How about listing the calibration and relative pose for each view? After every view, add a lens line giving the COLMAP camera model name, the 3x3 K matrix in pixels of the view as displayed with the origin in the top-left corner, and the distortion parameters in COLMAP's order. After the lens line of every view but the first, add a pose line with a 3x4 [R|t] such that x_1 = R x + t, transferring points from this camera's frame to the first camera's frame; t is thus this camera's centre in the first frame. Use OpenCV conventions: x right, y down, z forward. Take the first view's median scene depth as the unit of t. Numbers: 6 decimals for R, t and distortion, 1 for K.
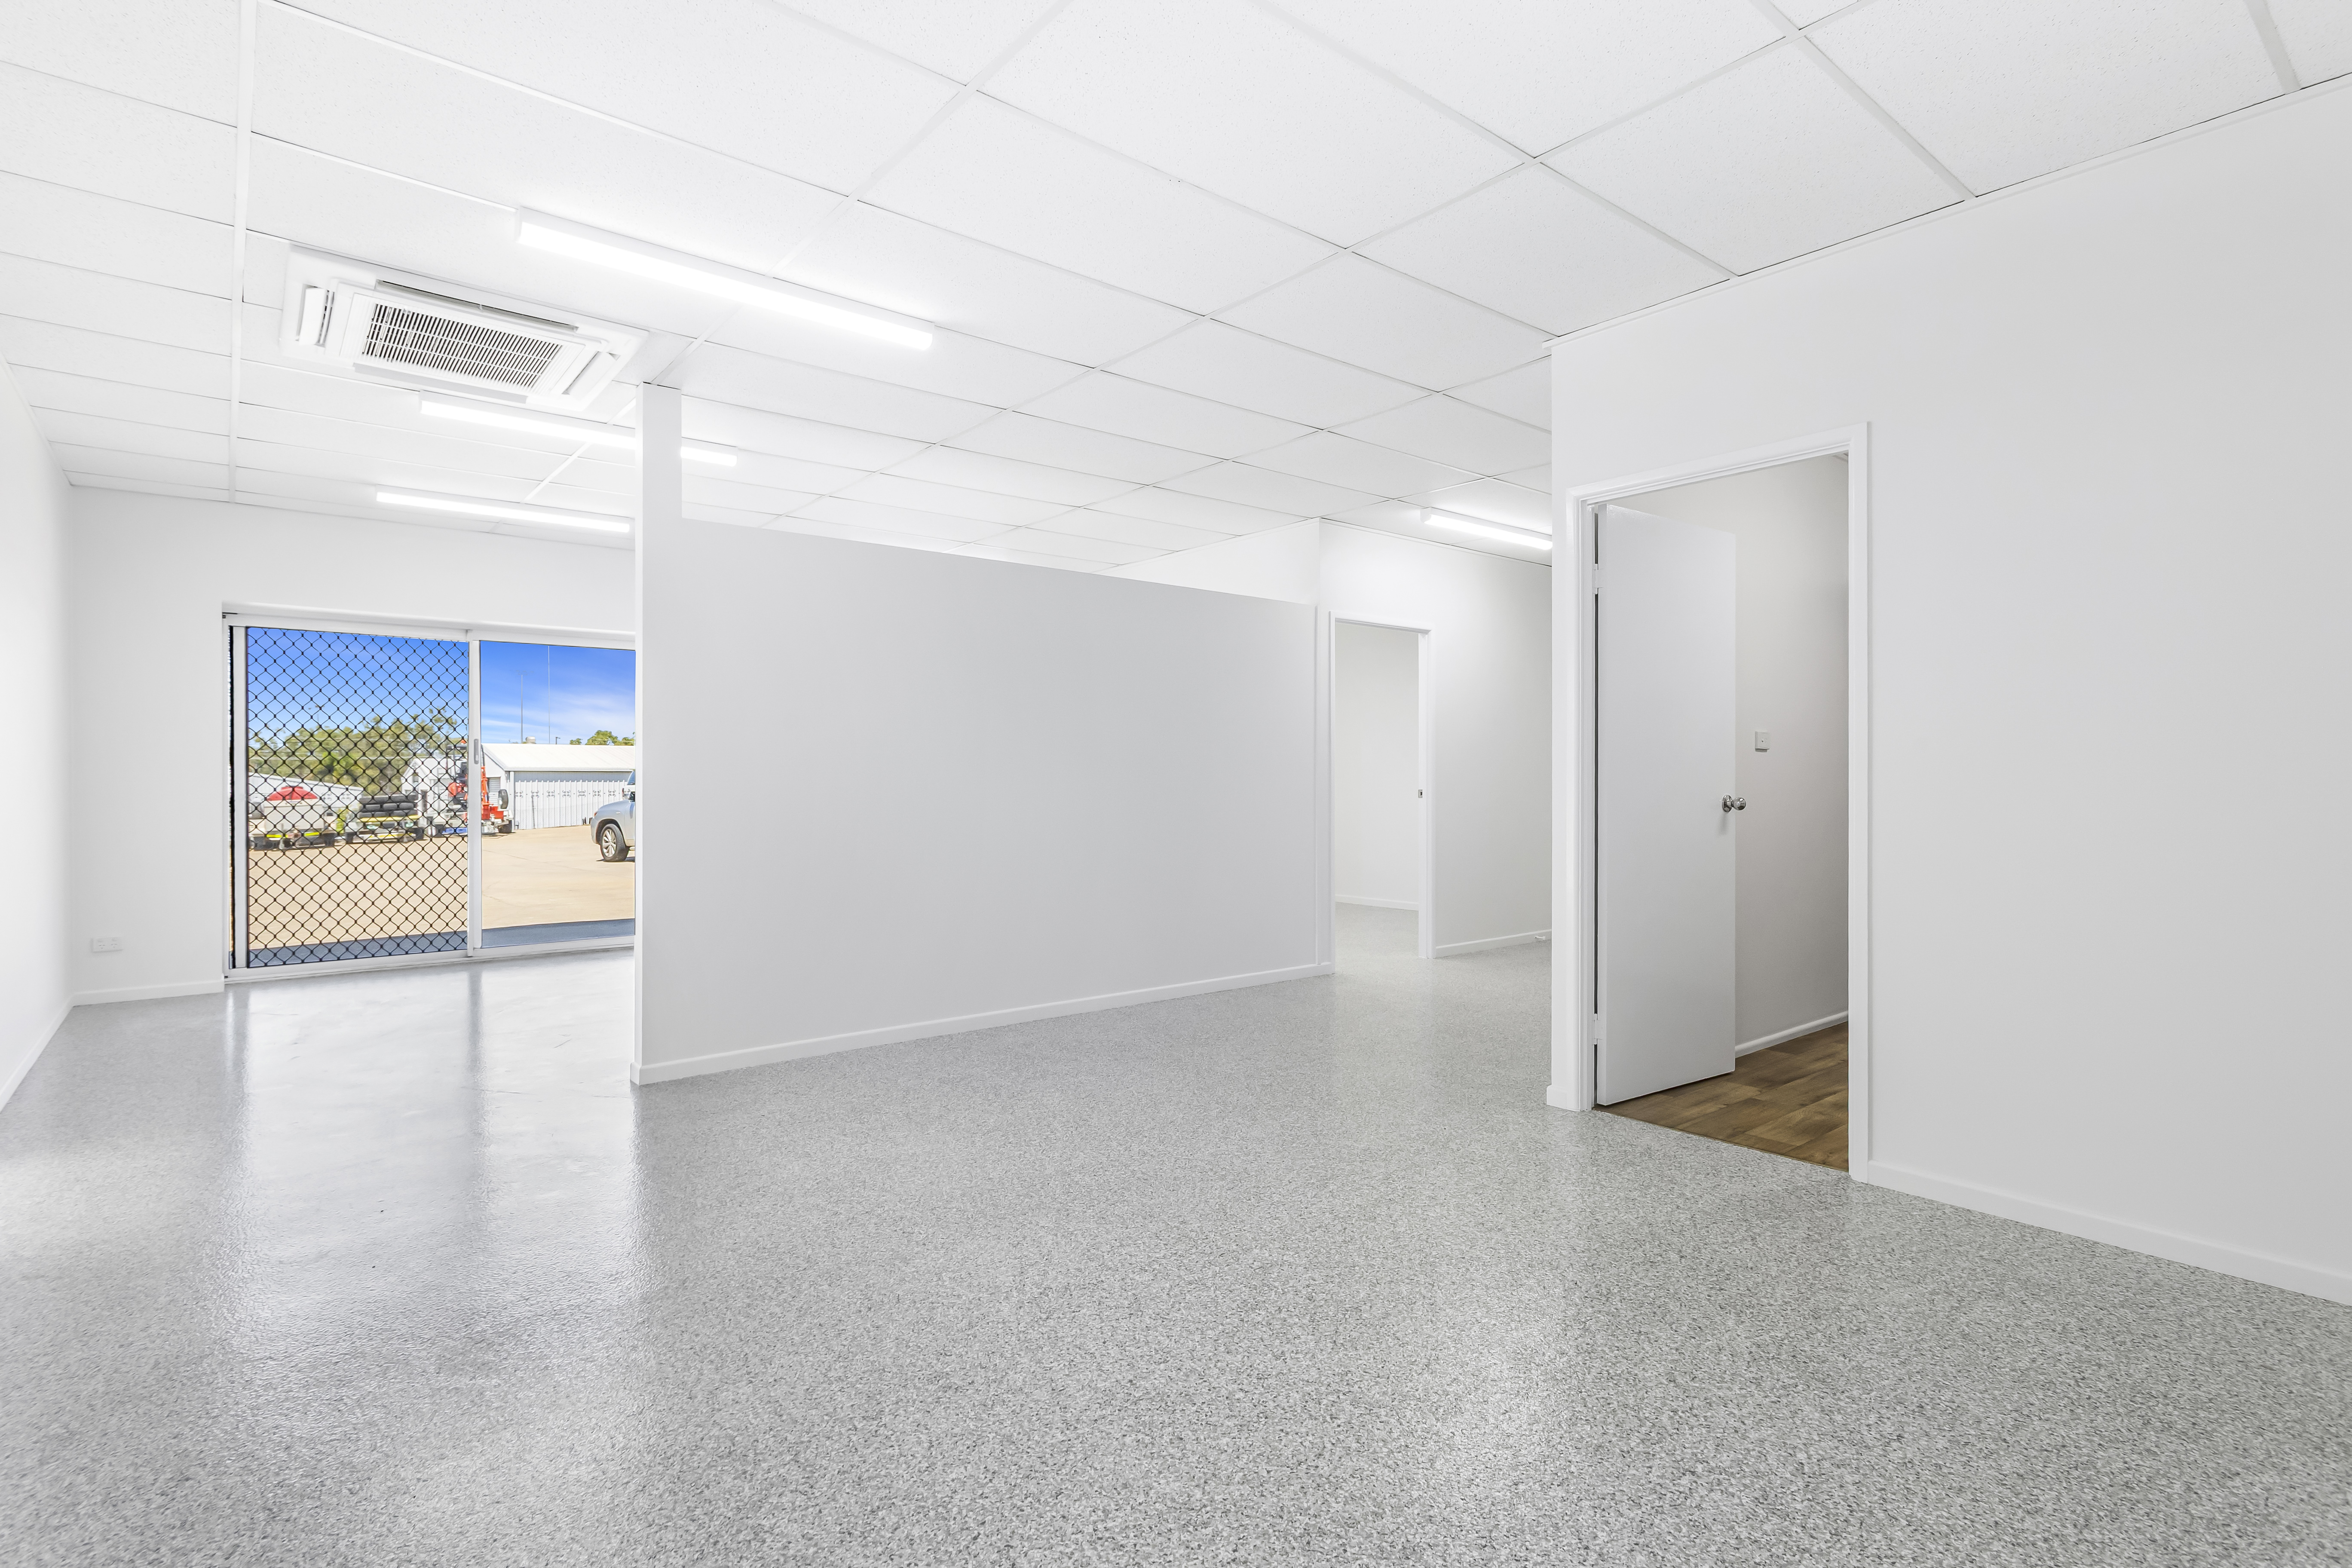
lens RADIAL K [[1135.3, 0, 1176.0], [0, 1135.3, 784.0], [0, 0, 1]] dist [0.001365, -0.000048]
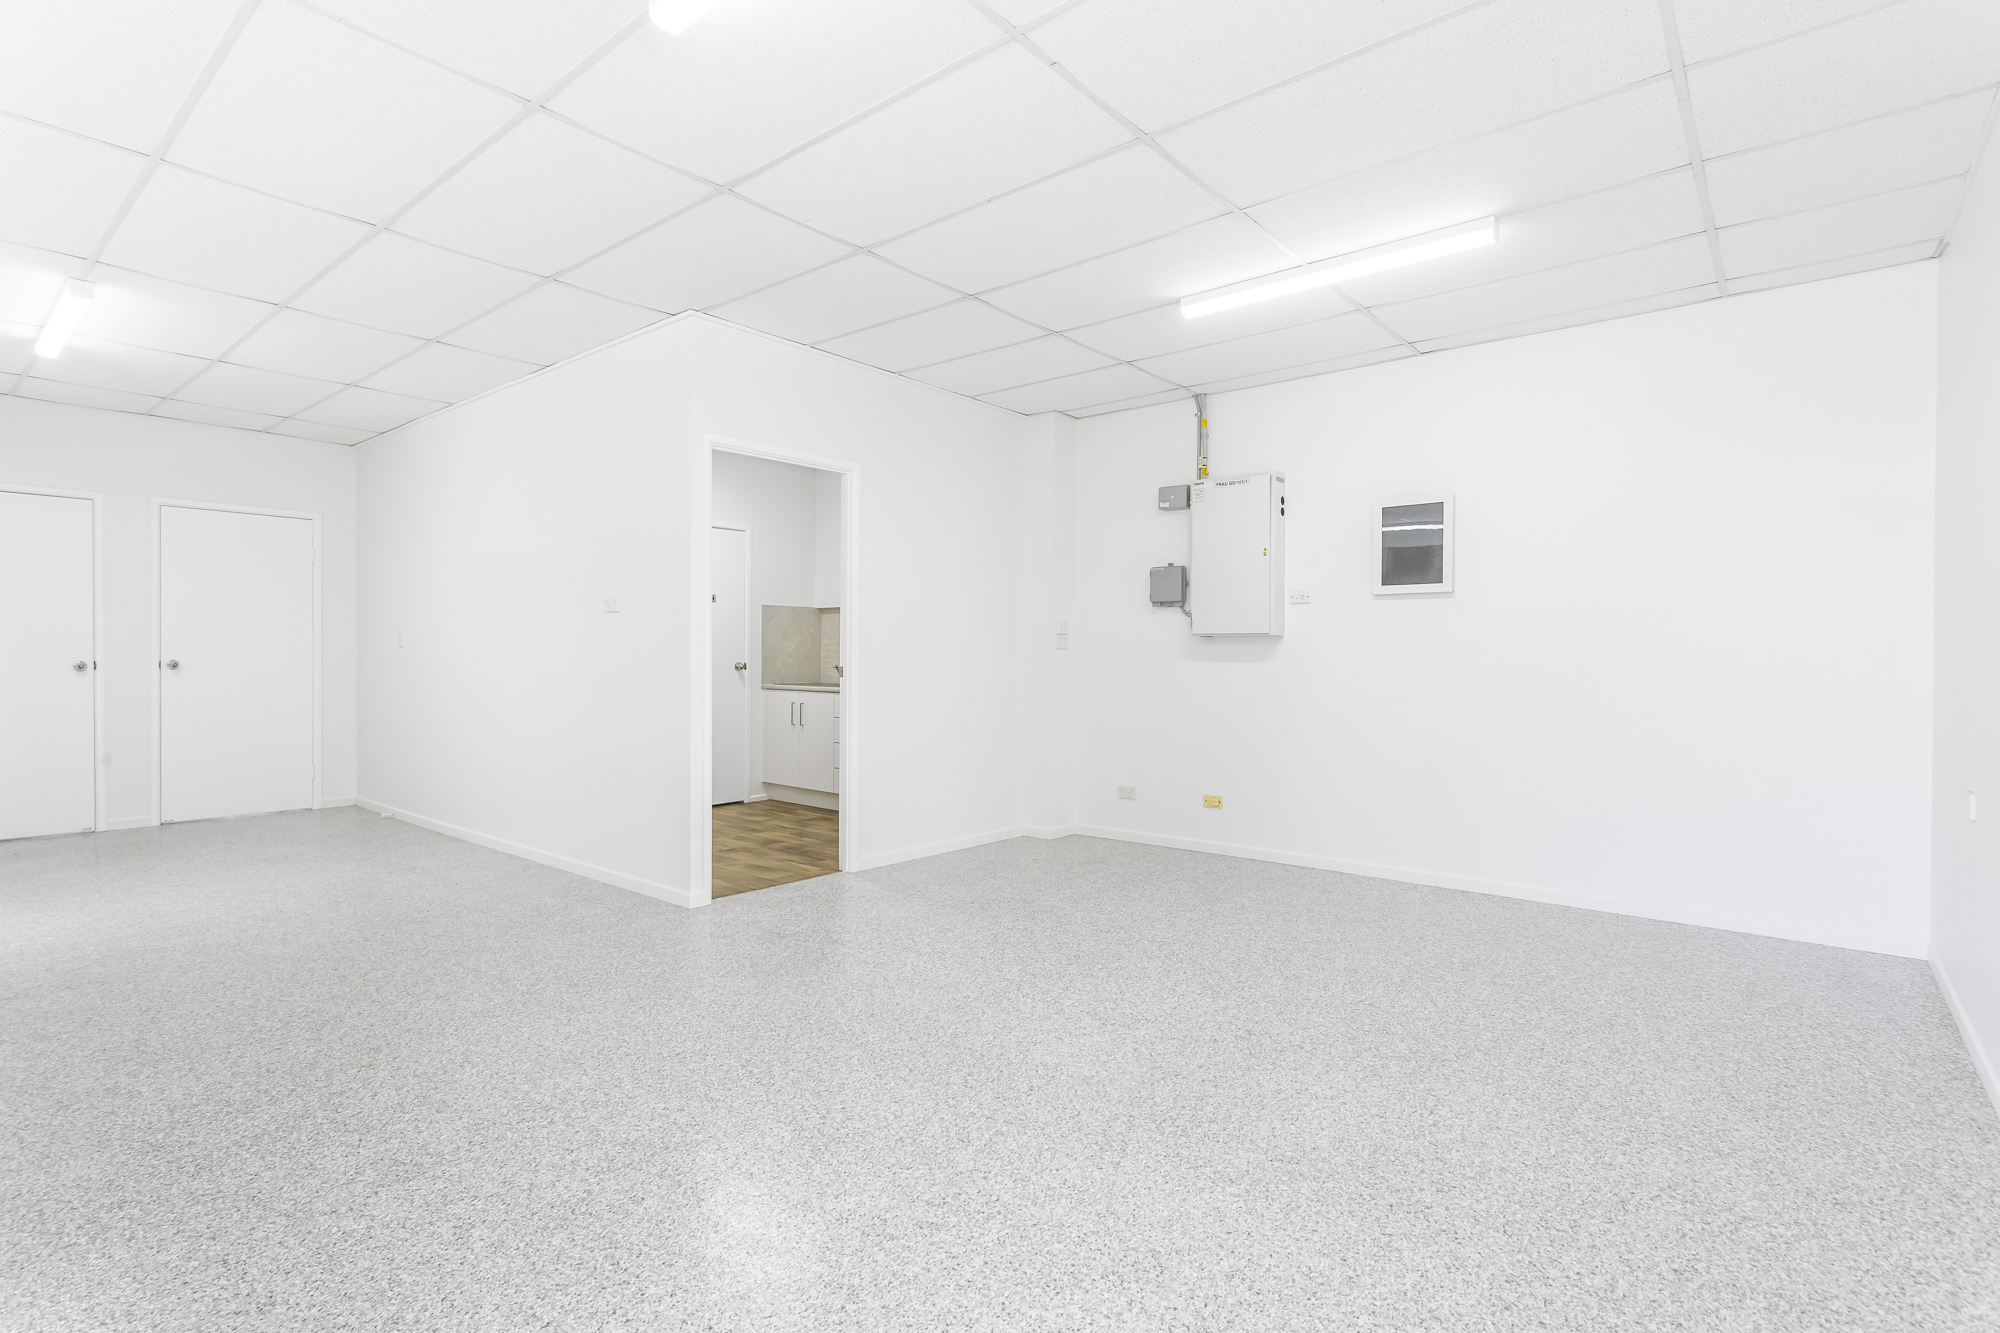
lens RADIAL K [[965.4, 0, 1000.0], [0, 965.4, 666.5], [0, 0, 1]] dist [0.001365, -0.000048]
pose [[-0.185054, -0.010010, 0.982677, -1.258616], [0.001058, 0.999946, 0.010386, 0.002522], [-0.982728, 0.002961, -0.185033, 1.372659]]
